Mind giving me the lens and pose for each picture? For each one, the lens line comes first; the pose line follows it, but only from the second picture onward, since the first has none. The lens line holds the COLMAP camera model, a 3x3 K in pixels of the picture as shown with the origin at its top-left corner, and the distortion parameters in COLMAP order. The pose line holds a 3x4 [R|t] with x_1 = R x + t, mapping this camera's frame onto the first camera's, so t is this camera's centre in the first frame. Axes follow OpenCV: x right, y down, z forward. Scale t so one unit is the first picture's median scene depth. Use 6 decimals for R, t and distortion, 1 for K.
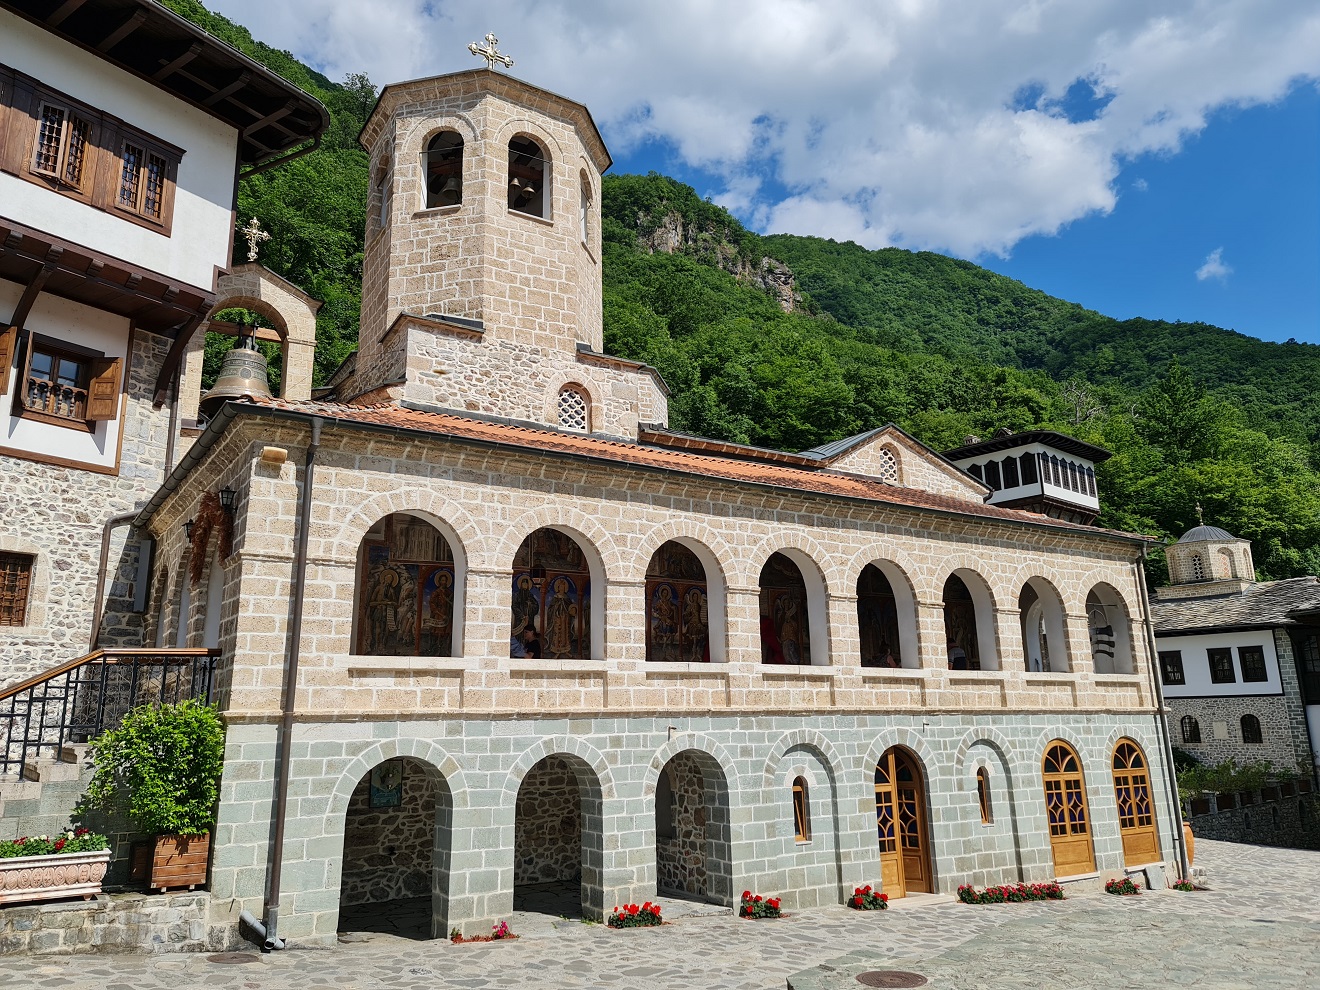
lens RADIAL K [[969.6, 0, 650.0], [0, 969.6, 476.2], [0, 0, 1]] dist [0.039025, -0.005842]
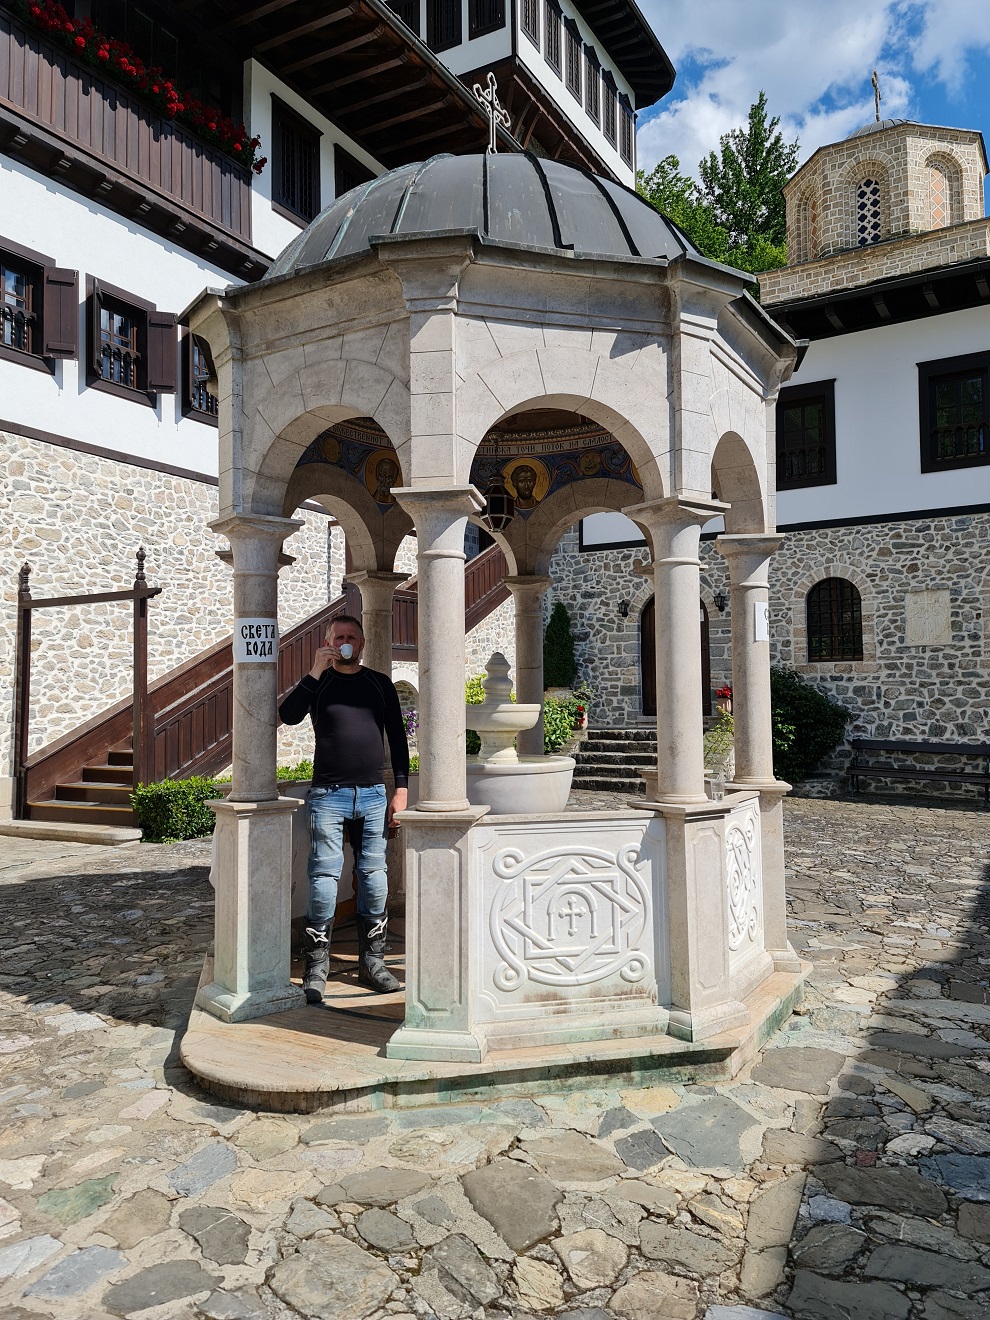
lens RADIAL K [[969.6, 0, 530.7], [0, 969.6, 653.7], [0, 0, 1]] dist [0.039025, -0.005842]
pose [[0.938129, 0.020623, 0.345671, 0.338076], [-0.088078, 0.979606, 0.180592, 0.214066], [-0.334897, -0.199864, 0.920814, 0.718514]]
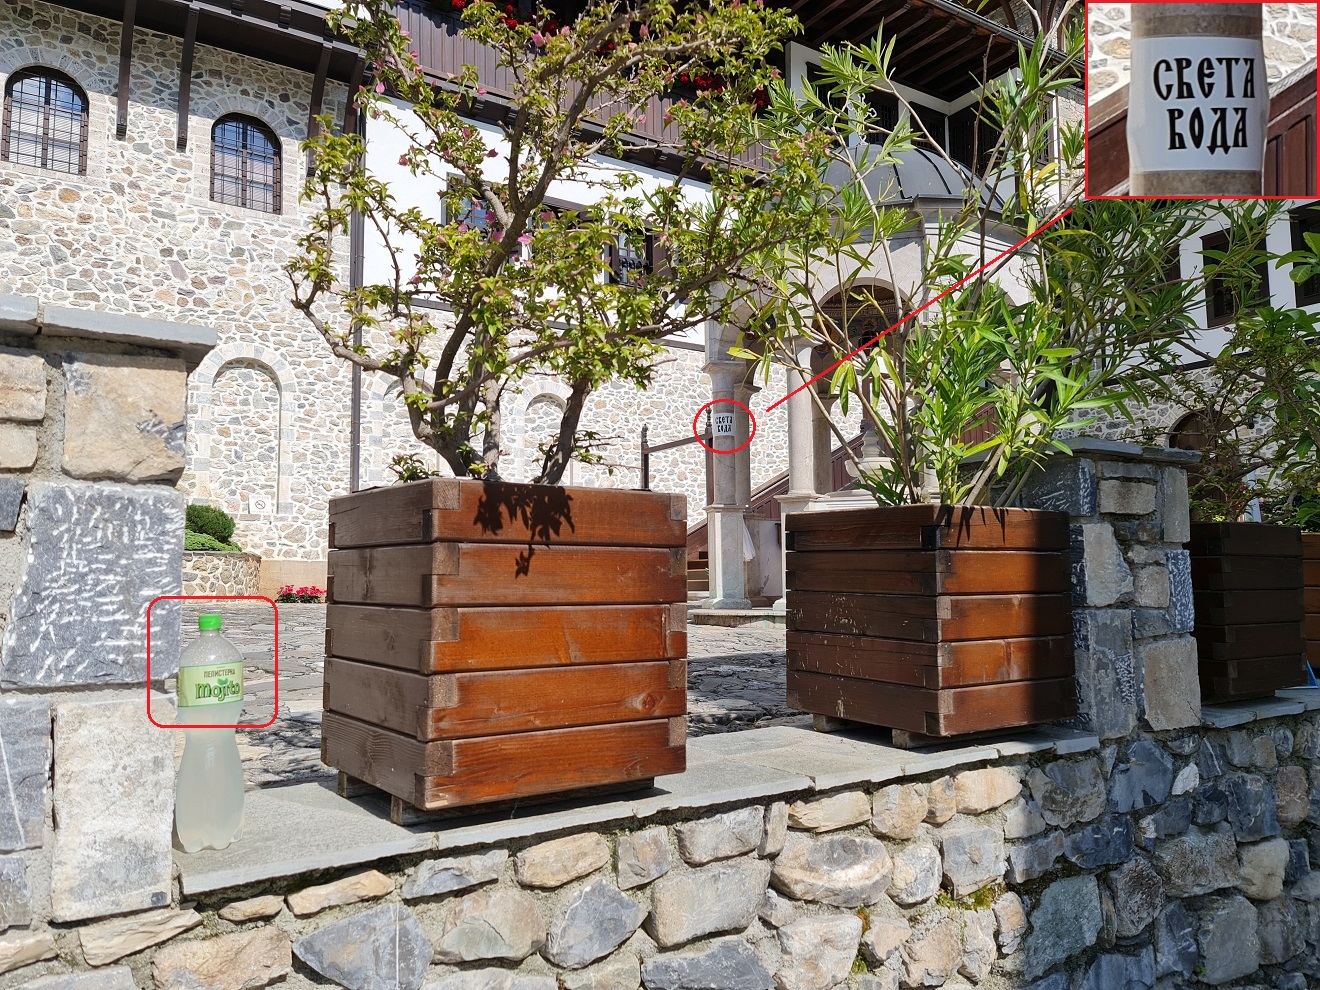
lens RADIAL K [[969.6, 0, 650.0], [0, 969.6, 476.2], [0, 0, 1]] dist [0.039025, -0.005842]
pose [[0.988918, -0.015988, -0.147599, 0.358078], [0.036471, 0.989881, 0.137132, 0.216032], [0.143913, -0.140996, 0.979494, 0.634702]]
